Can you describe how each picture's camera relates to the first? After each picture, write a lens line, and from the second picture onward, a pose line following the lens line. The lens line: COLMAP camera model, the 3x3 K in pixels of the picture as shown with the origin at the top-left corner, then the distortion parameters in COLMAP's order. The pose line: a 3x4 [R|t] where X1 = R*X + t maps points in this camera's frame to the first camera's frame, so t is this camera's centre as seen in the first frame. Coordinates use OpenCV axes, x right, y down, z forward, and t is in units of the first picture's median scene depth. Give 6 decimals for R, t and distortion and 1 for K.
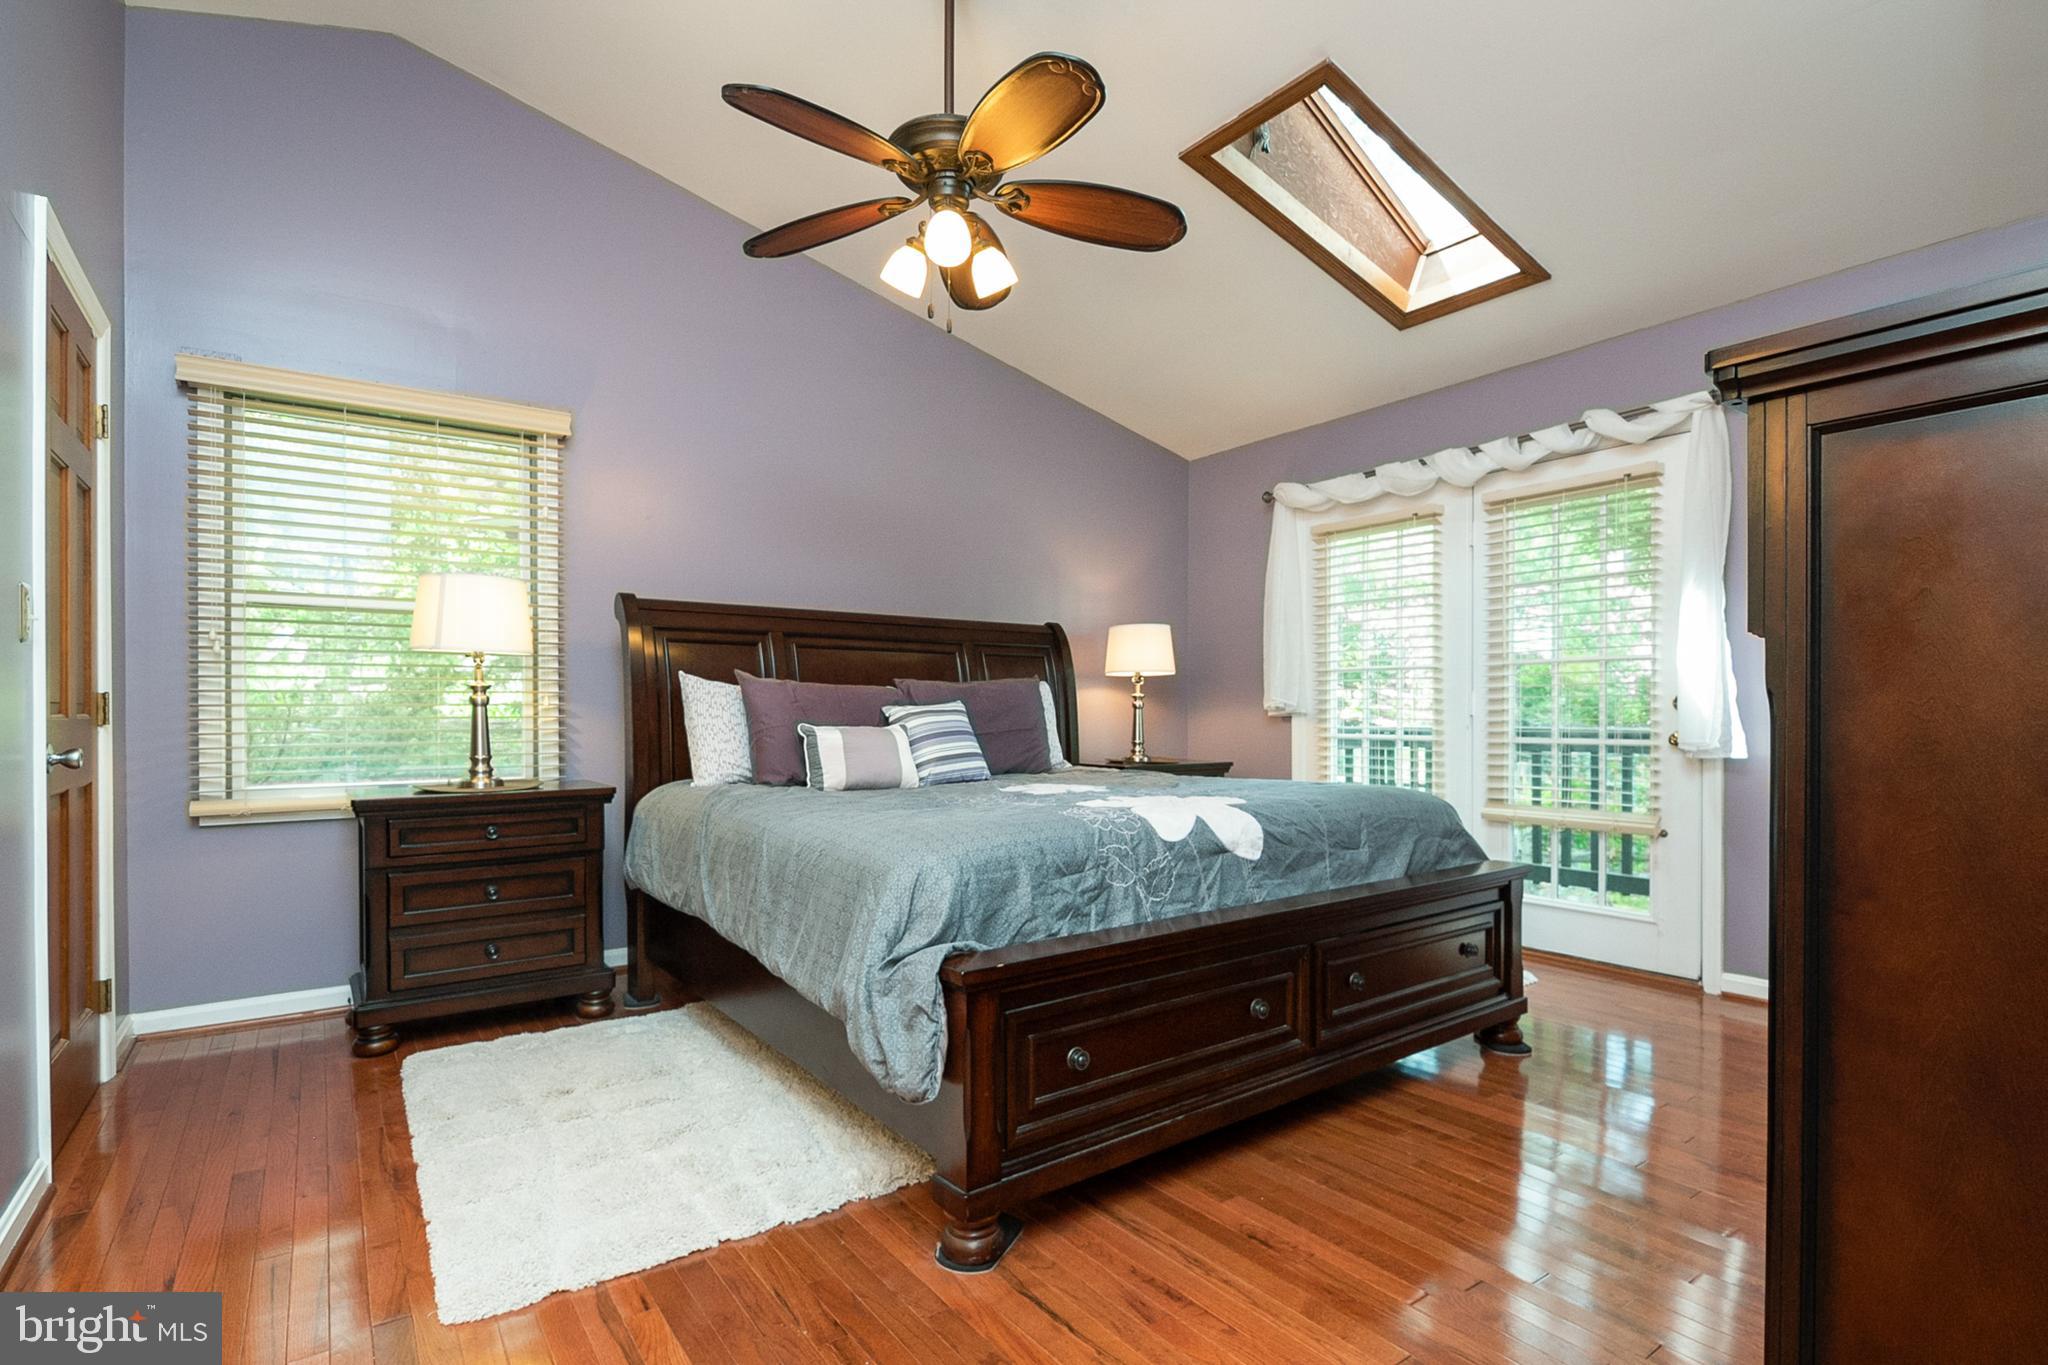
lens RADIAL K [[1005.8, 0, 1022.9], [0, 1005.8, 704.3], [0, 0, 1]] dist [-0.000824, 0.000112]
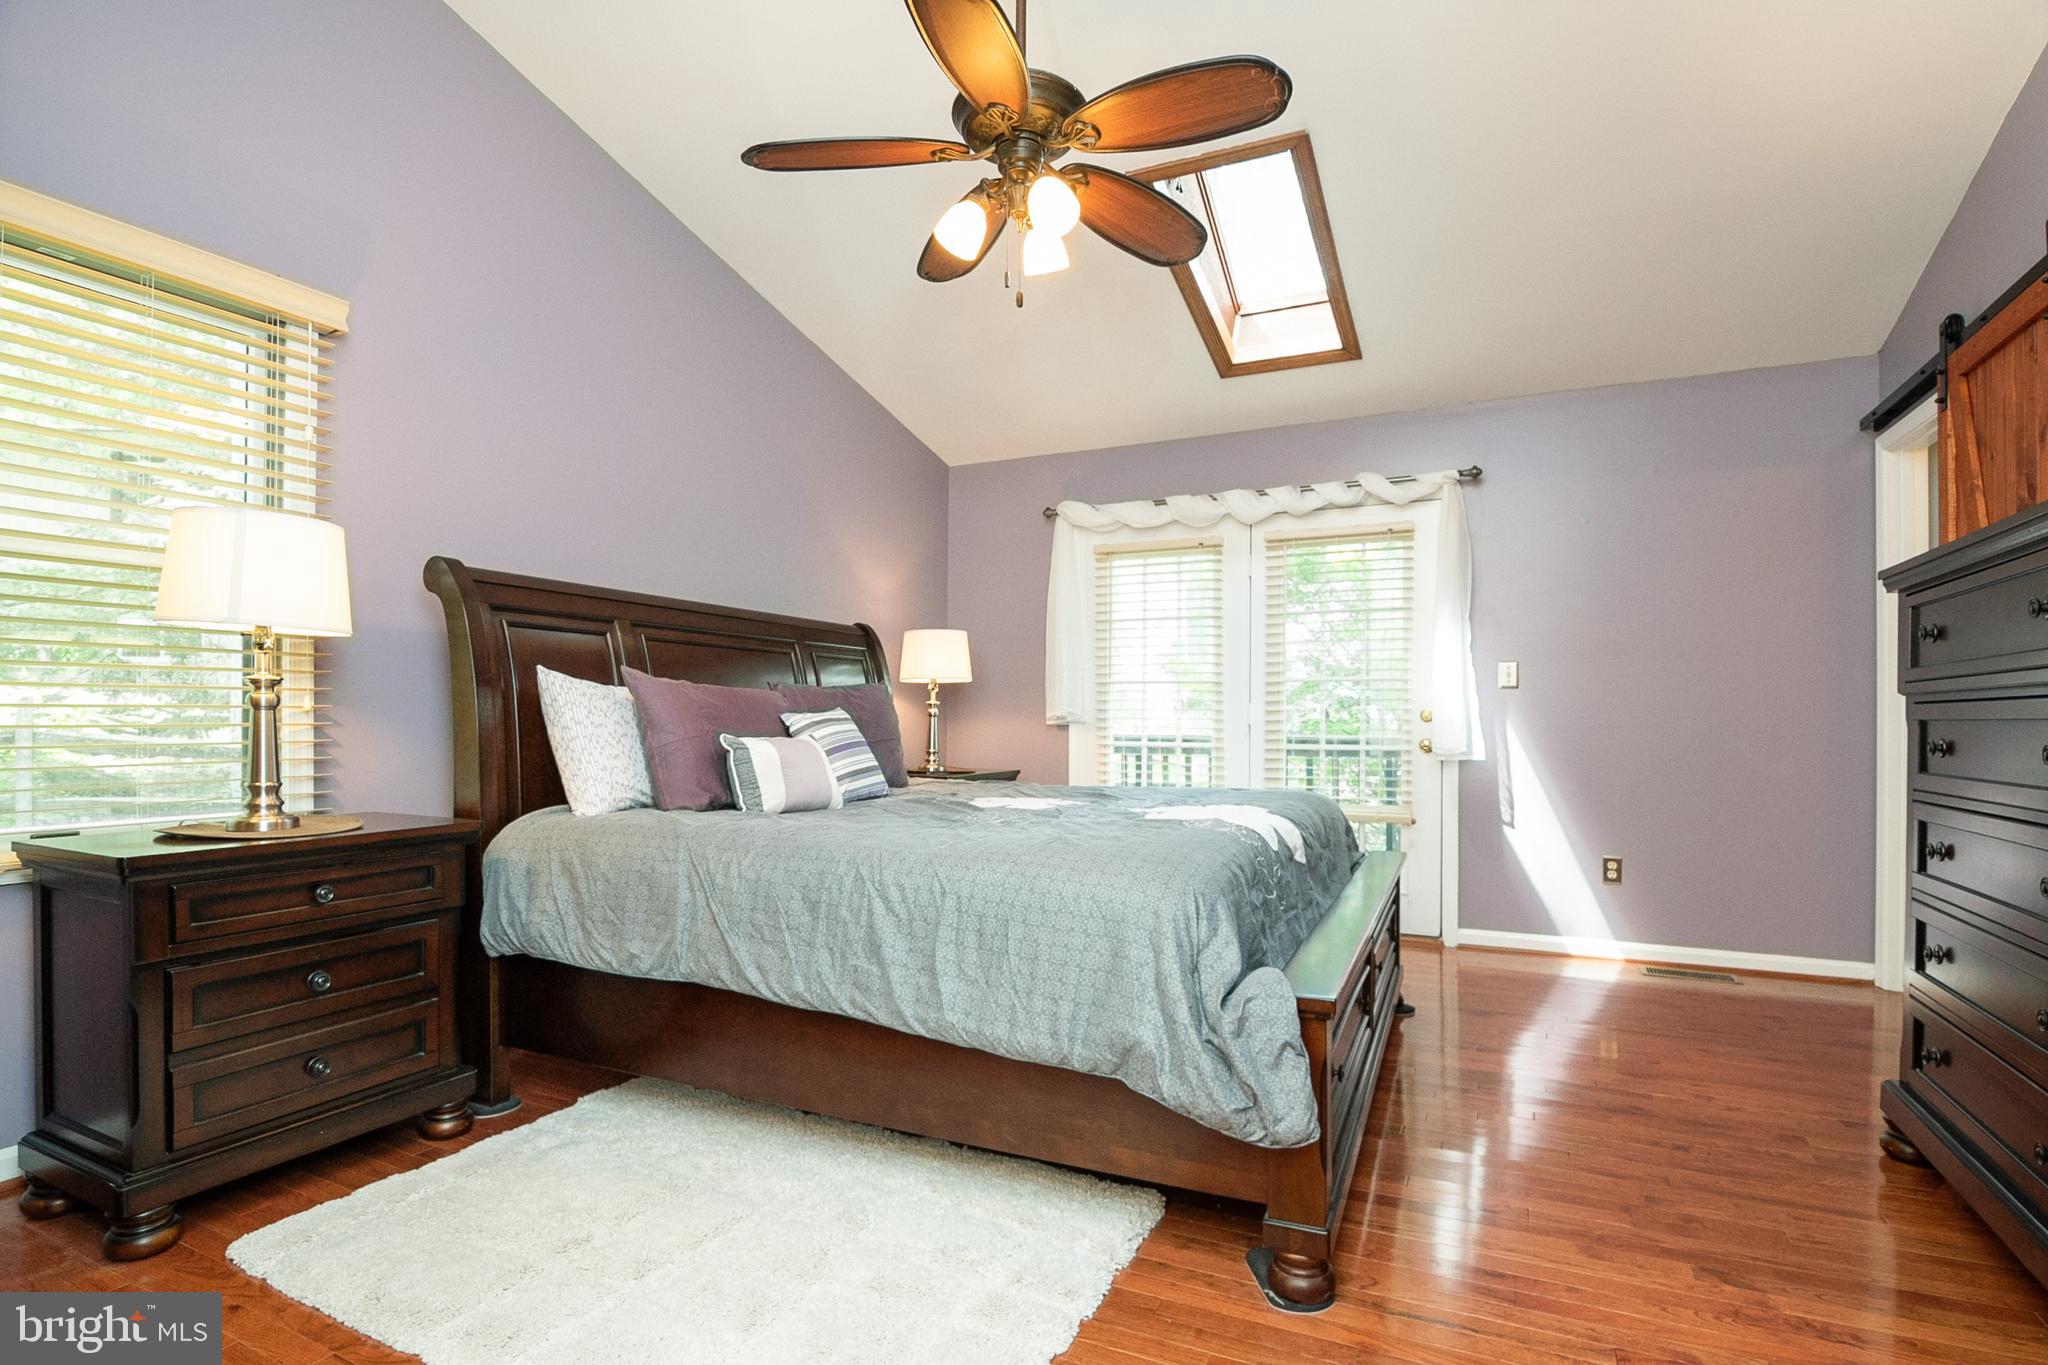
lens RADIAL K [[1006.4, 0, 1033.6], [0, 1006.4, 706.4], [0, 0, 1]] dist [-0.002222, -0.012497]
pose [[0.873282, 0.011561, 0.487079, -0.374267], [-0.010024, 0.999933, -0.005762, -0.001192], [-0.487113, 0.000149, 0.873339, 0.144640]]
